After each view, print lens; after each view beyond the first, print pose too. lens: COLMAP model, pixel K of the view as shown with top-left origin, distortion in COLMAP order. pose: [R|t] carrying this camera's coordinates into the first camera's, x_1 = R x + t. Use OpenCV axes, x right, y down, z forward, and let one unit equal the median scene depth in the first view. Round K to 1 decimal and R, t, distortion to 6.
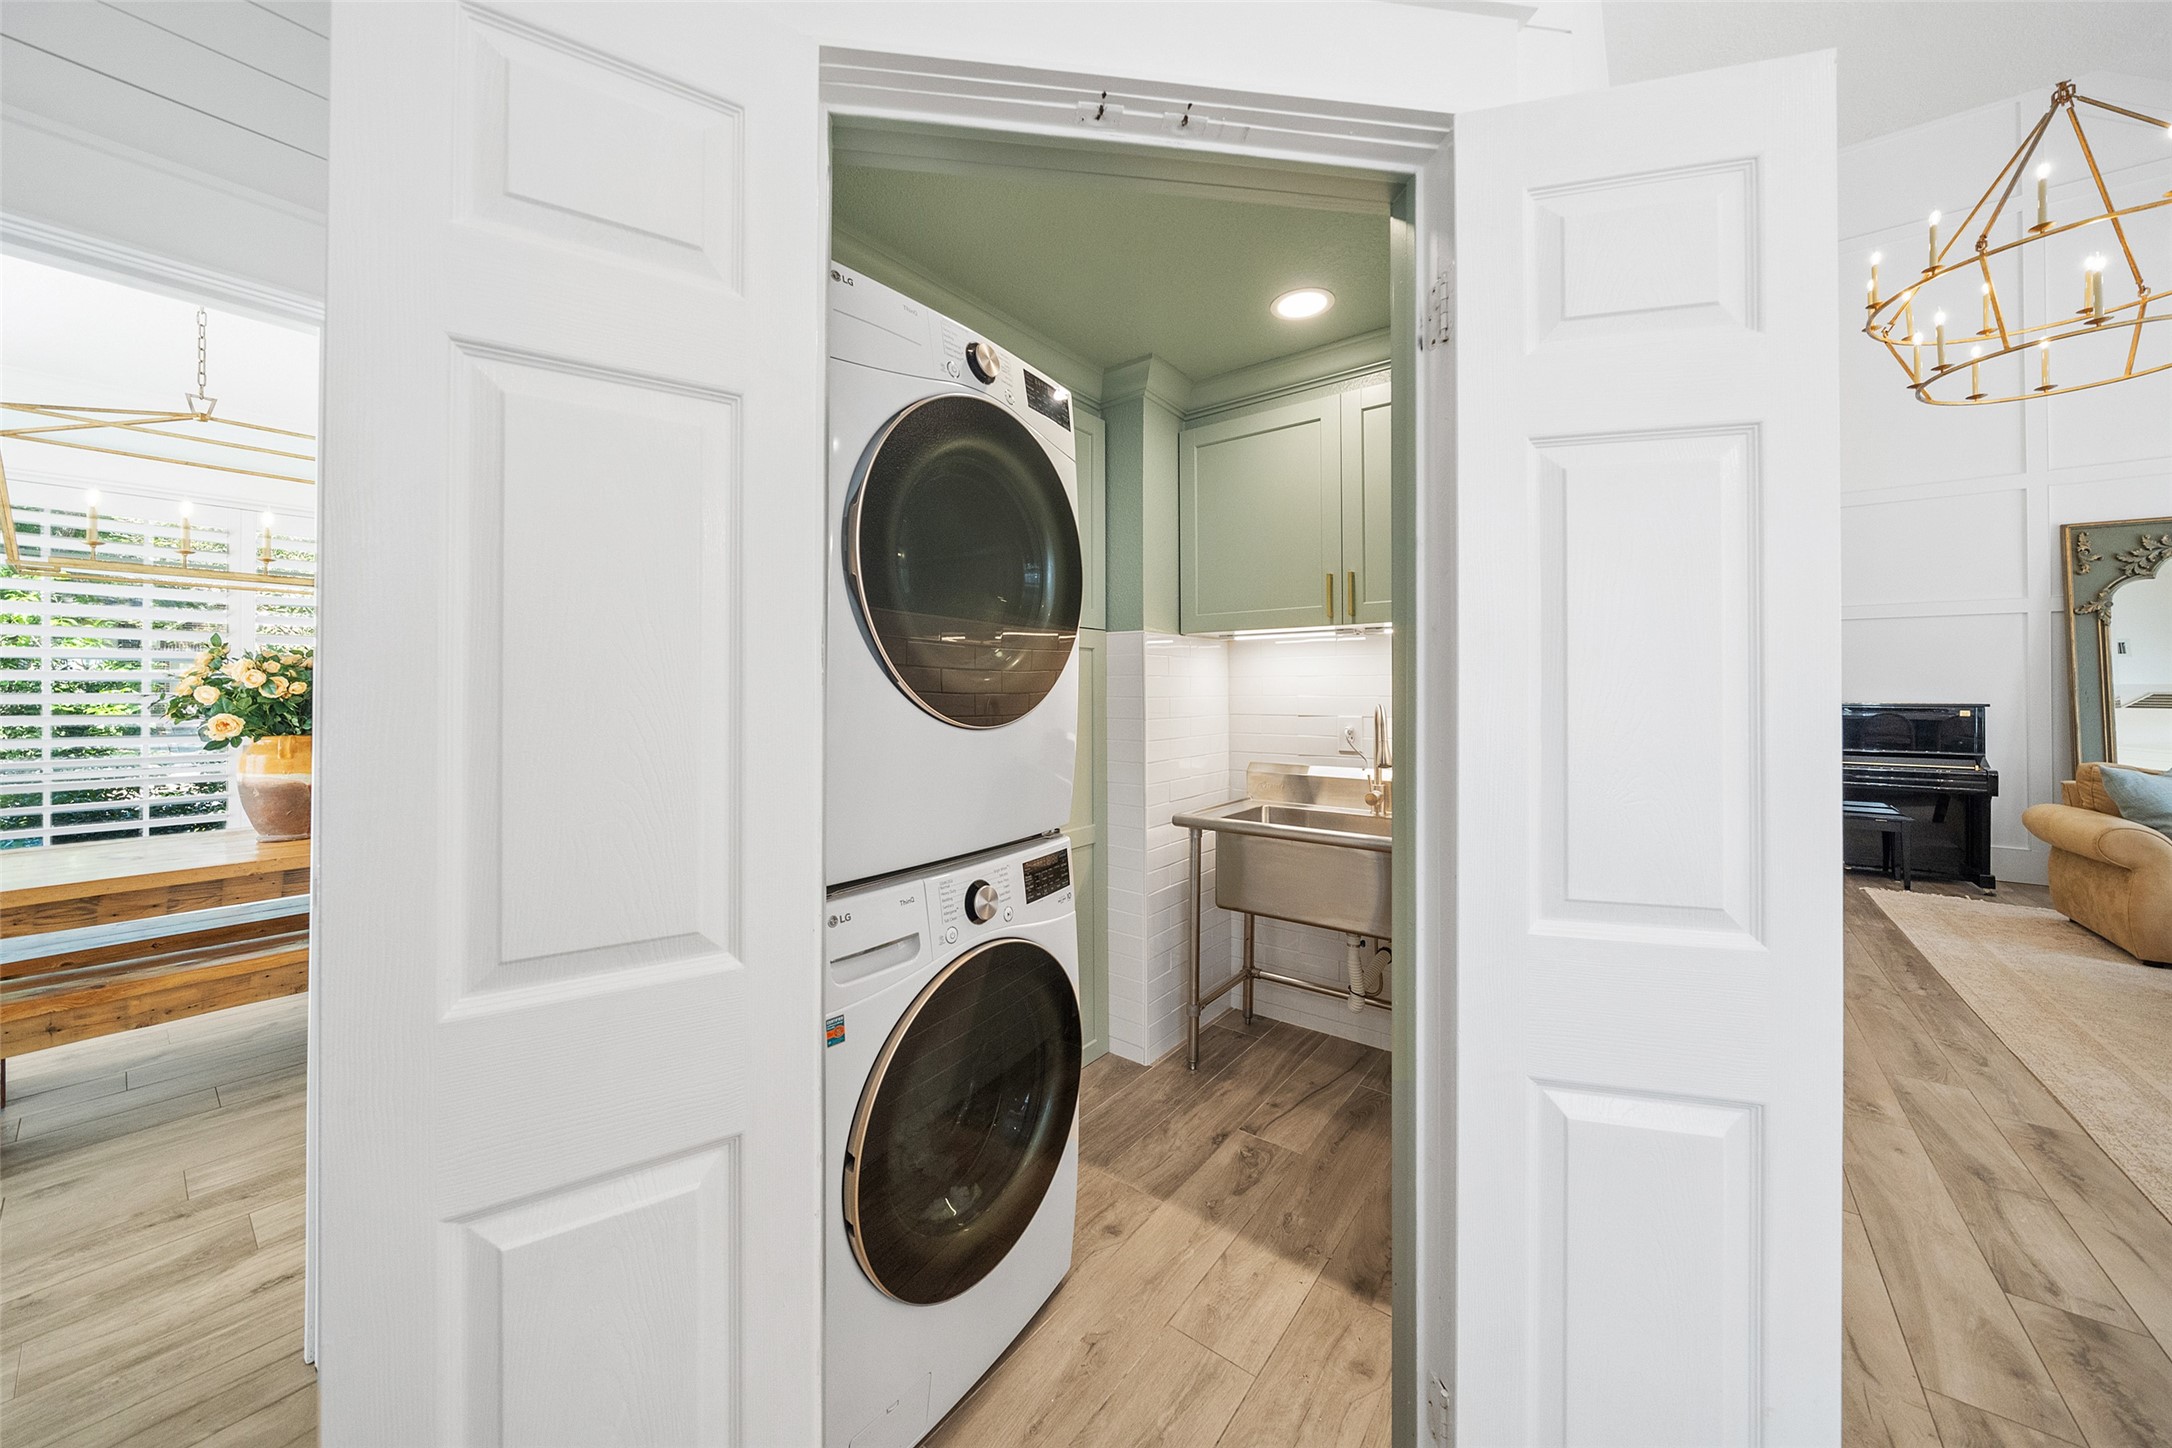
lens RADIAL K [[746.1, 0, 1102.2], [0, 746.1, 683.8], [0, 0, 1]] dist [-0.009011, 0.000774]
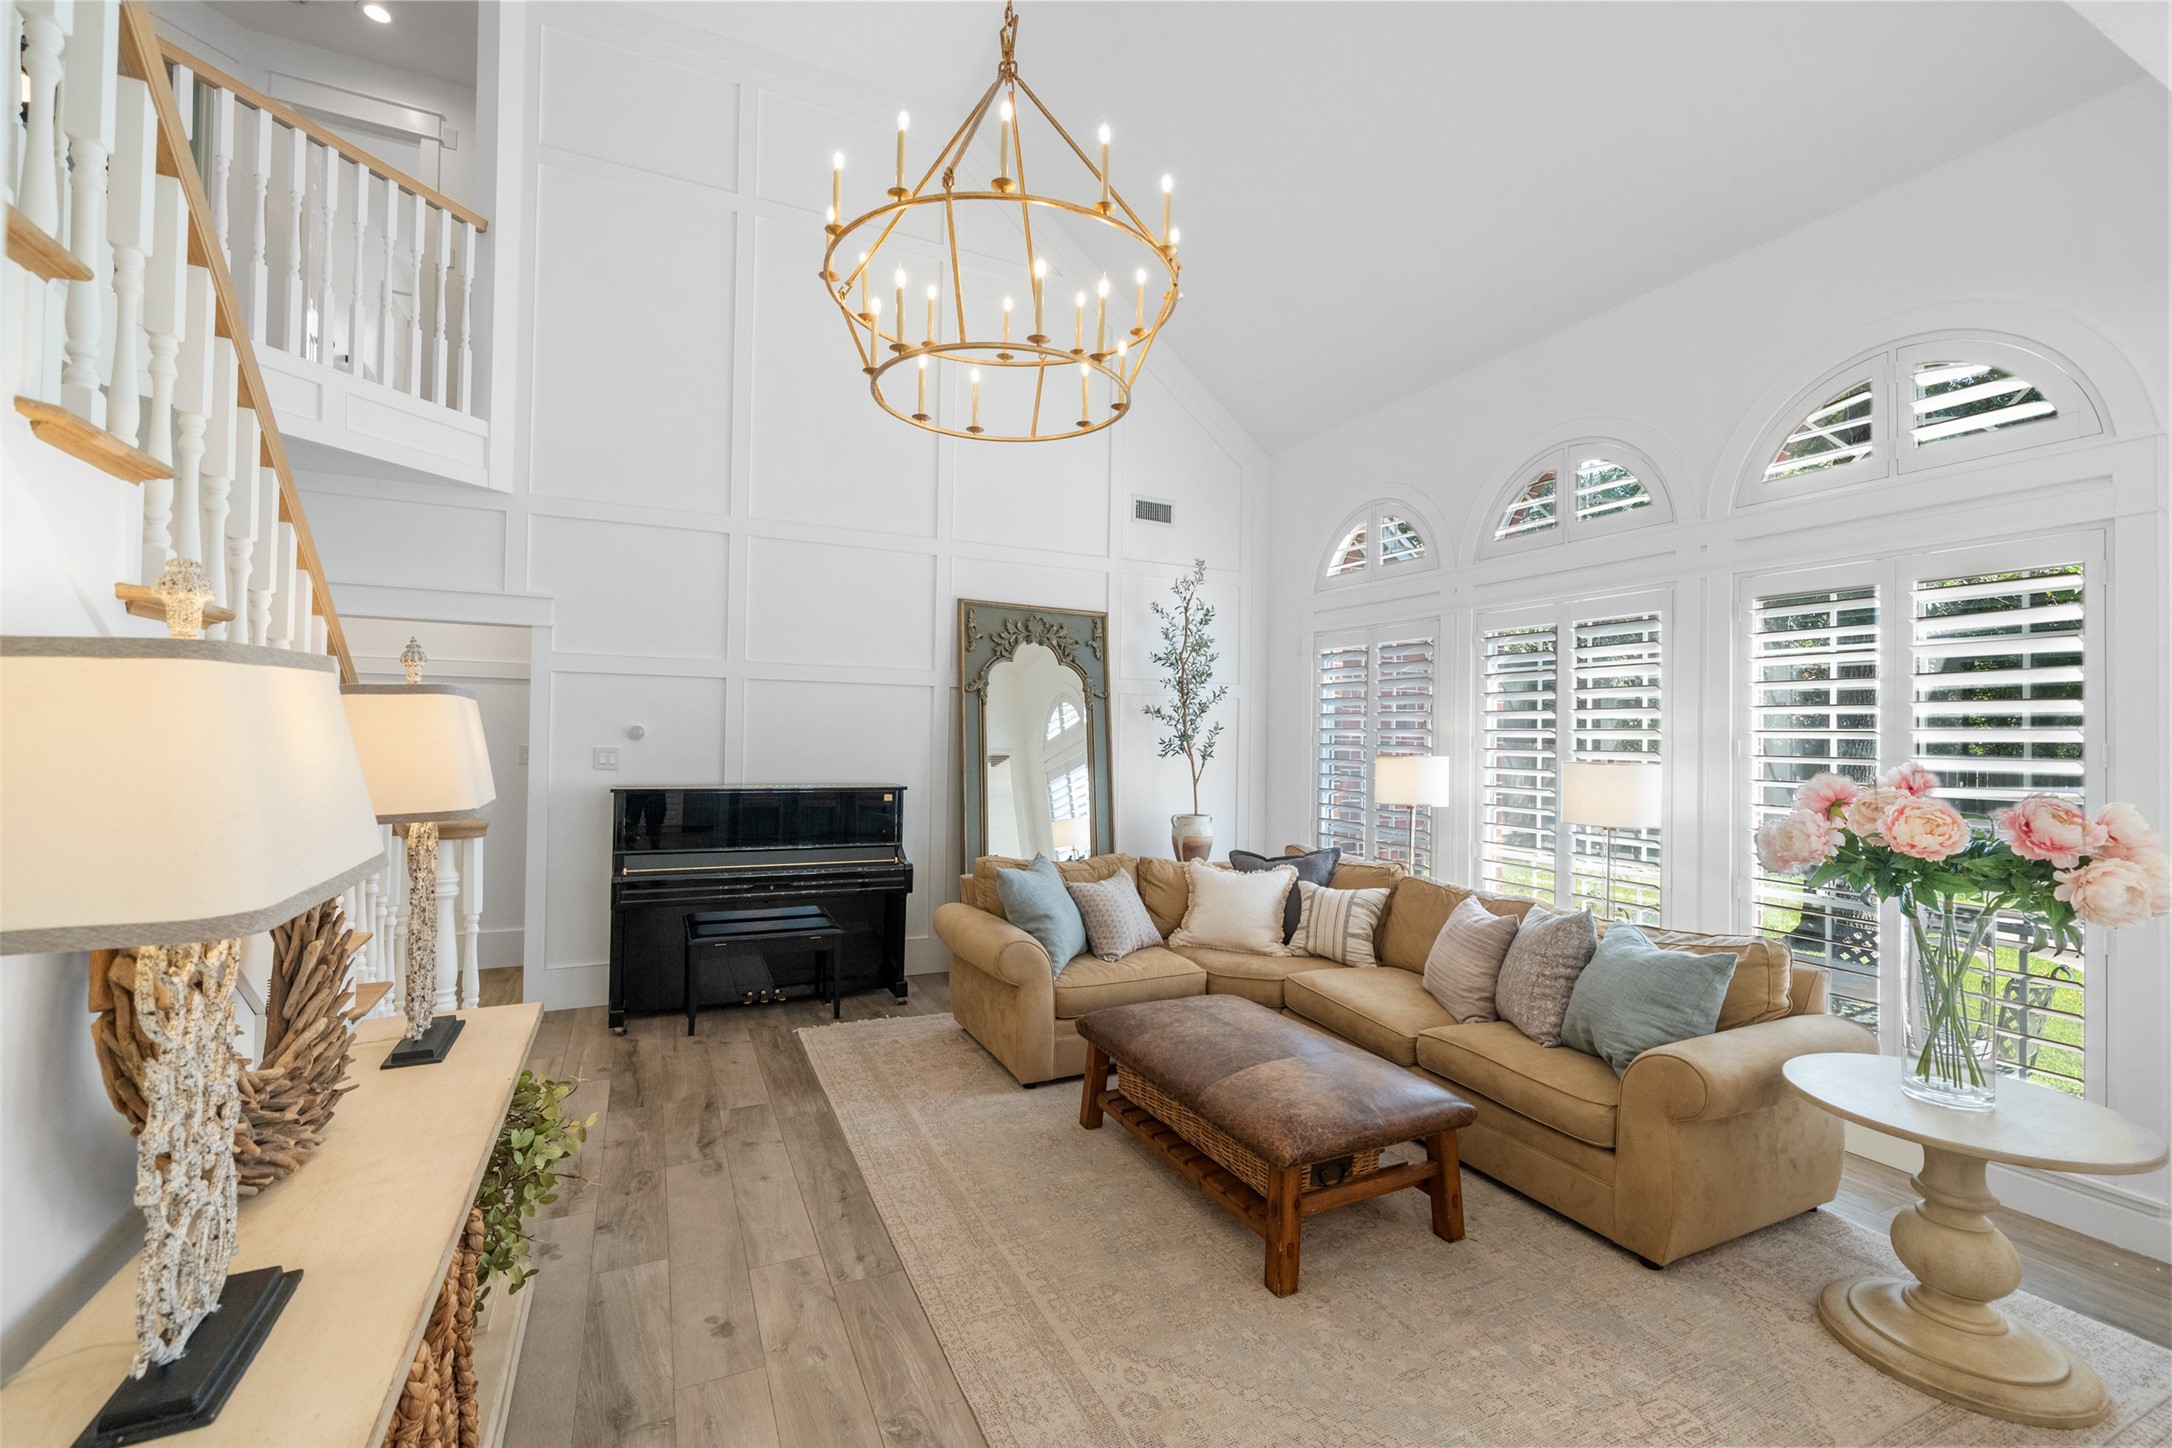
lens RADIAL K [[963.5, 0, 1093.9], [0, 963.5, 727.6], [0, 0, 1]] dist [0.000597, 0.000907]
pose [[0.457907, 0.021275, 0.888746, 0.350062], [-0.024549, 0.999635, -0.011281, -0.048033], [-0.888661, -0.016652, 0.458262, 0.346814]]
